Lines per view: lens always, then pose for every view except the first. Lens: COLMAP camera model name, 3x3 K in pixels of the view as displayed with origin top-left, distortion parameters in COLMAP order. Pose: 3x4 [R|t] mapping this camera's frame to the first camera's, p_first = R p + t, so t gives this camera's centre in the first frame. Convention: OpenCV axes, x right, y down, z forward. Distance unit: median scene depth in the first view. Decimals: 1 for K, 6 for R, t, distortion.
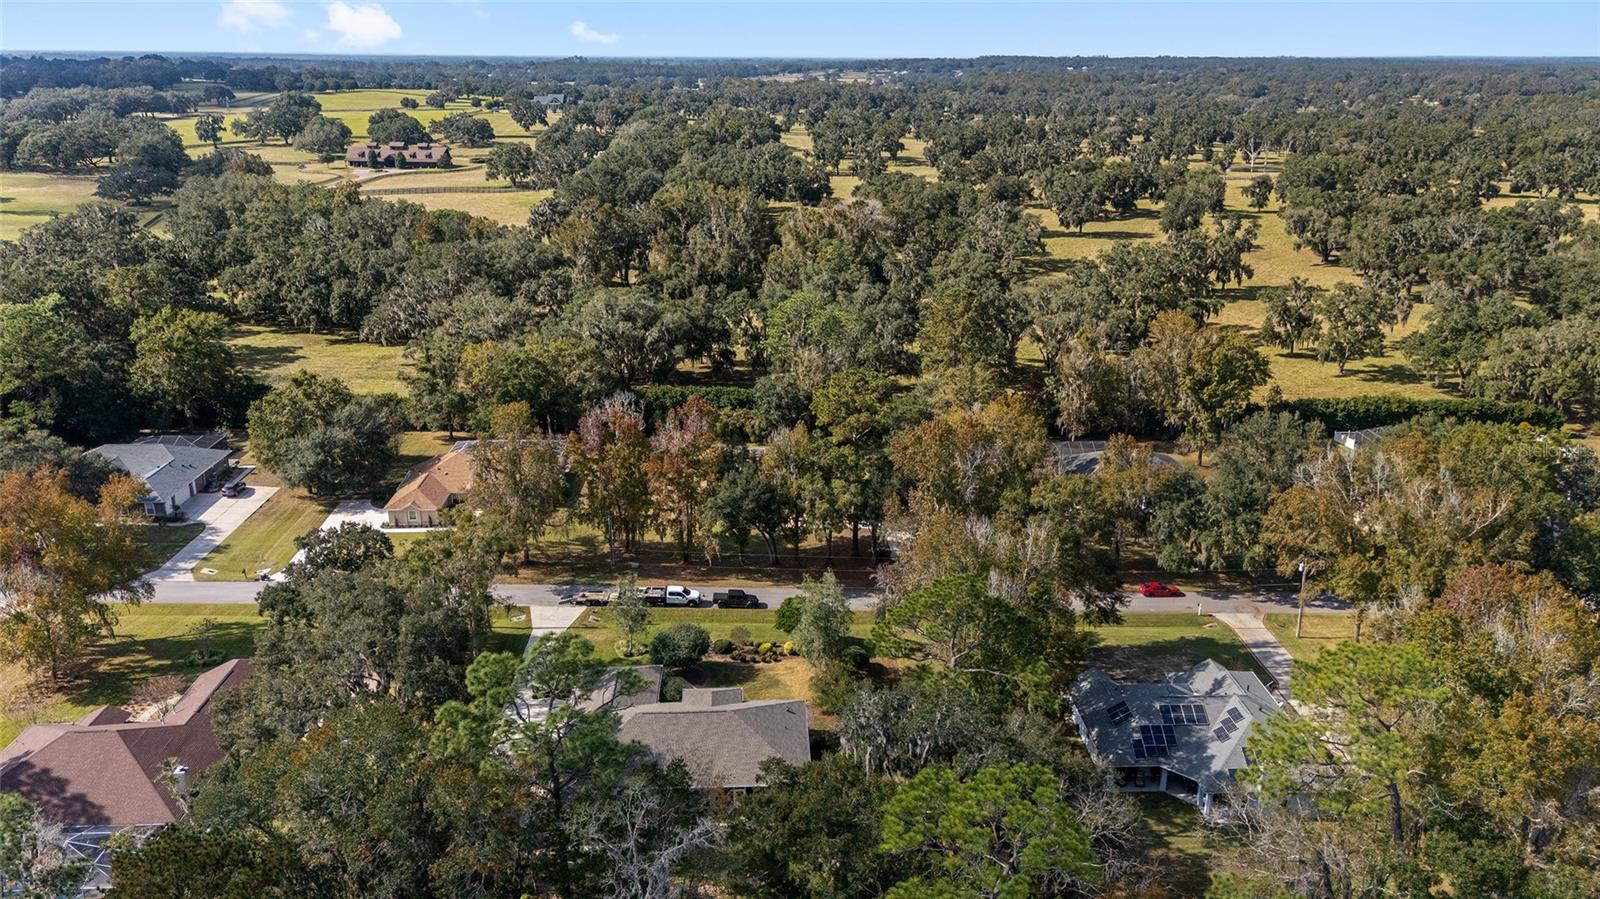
lens RADIAL K [[1190.6, 0, 800.0], [0, 1190.6, 449.5], [0, 0, 1]] dist [0.060045, -0.058145]
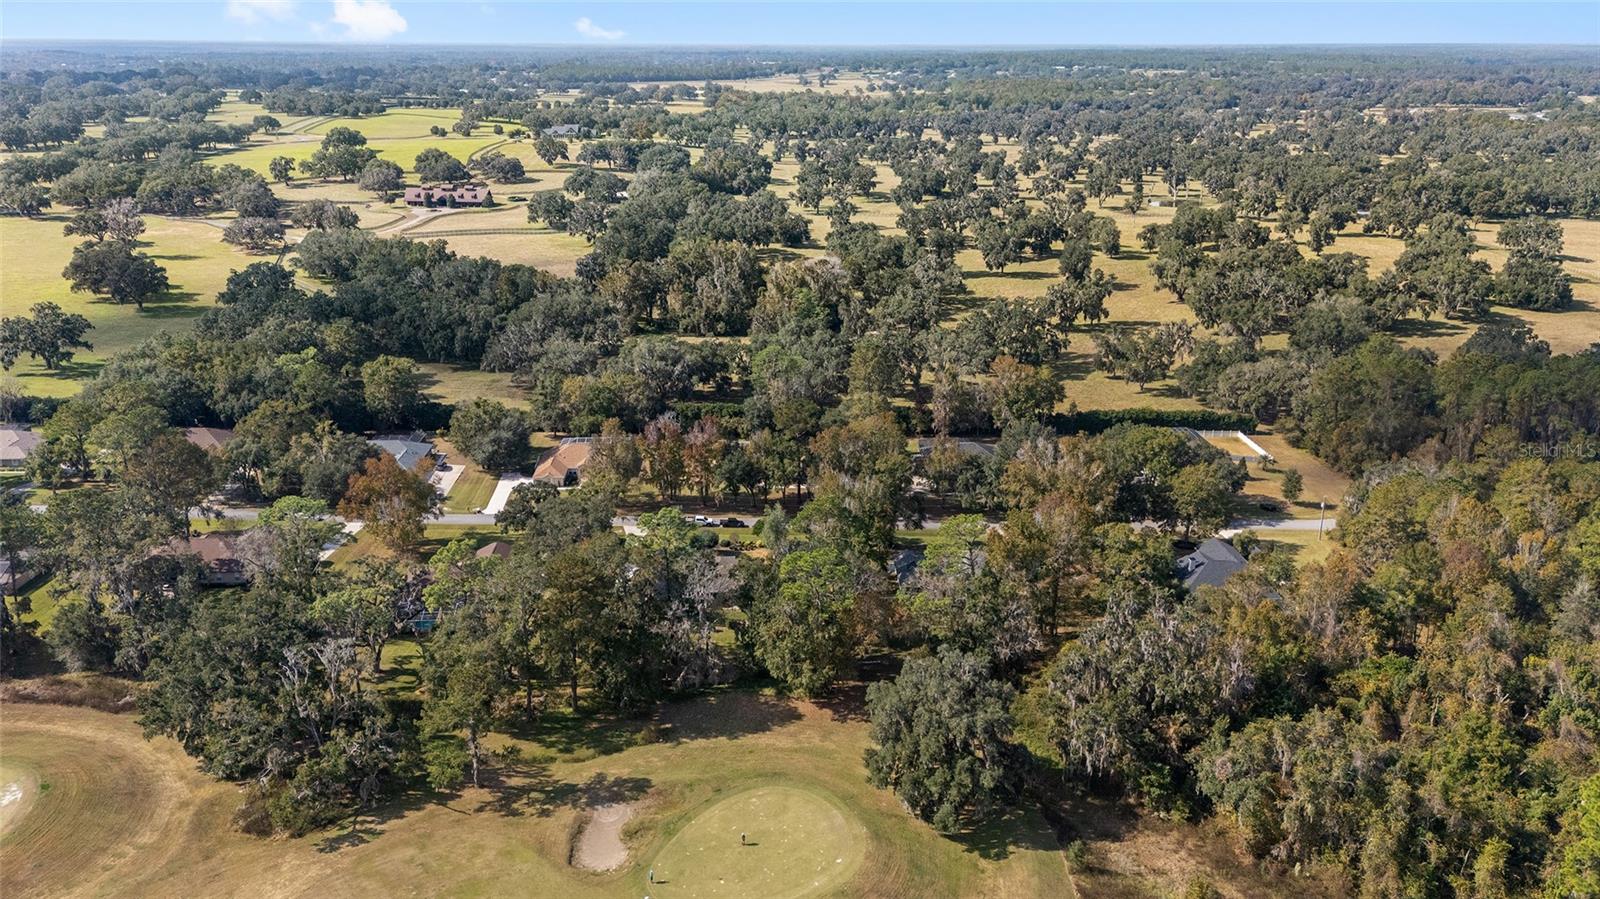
lens RADIAL K [[1190.6, 0, 800.0], [0, 1190.6, 449.5], [0, 0, 1]] dist [0.060045, -0.058145]
pose [[0.999997, -0.001881, 0.001731, 0.024780], [0.001871, 0.999981, 0.005801, -0.000267], [-0.001741, -0.005798, 0.999982, -0.431482]]
